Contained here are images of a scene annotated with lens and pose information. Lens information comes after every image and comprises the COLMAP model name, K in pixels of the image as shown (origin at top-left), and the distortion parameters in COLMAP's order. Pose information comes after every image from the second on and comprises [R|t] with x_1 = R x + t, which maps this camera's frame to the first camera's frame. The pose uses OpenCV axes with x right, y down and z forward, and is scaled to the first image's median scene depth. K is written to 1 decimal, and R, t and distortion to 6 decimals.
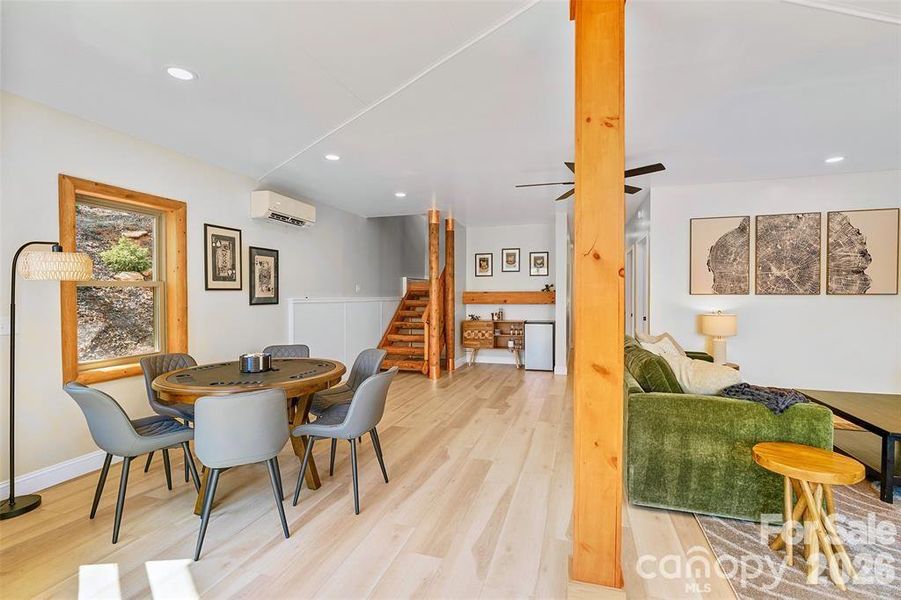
lens RADIAL K [[407.4, 0, 449.8], [0, 407.4, 297.1], [0, 0, 1]] dist [-0.003825, 0.000415]
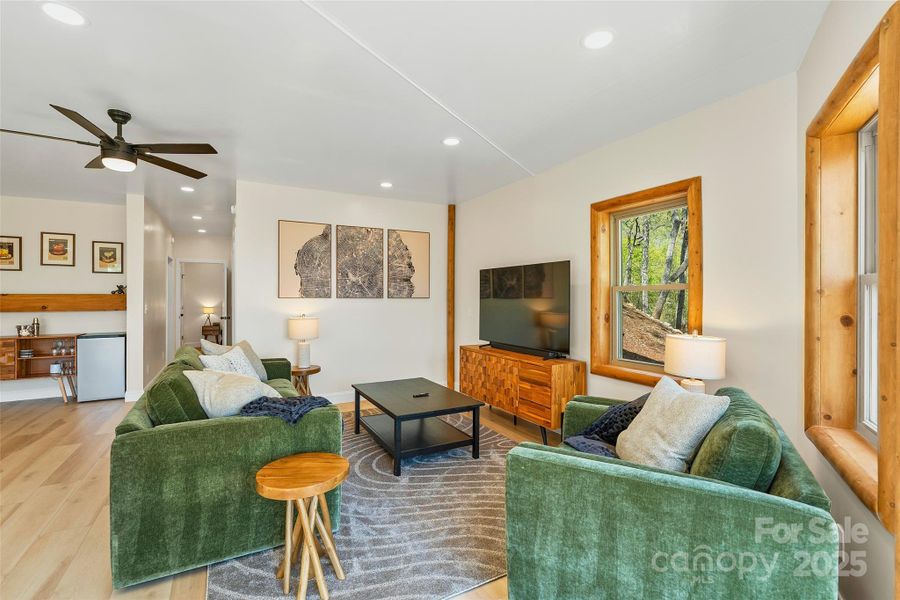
lens RADIAL K [[407.0, 0, 449.3], [0, 407.0, 297.1], [0, 0, 1]] dist [-0.003825, 0.000415]
pose [[0.689828, 0.001878, 0.723971, 0.185420], [0.004247, 0.999969, -0.006640, -0.000545], [-0.723961, 0.007655, 0.689799, 0.042045]]
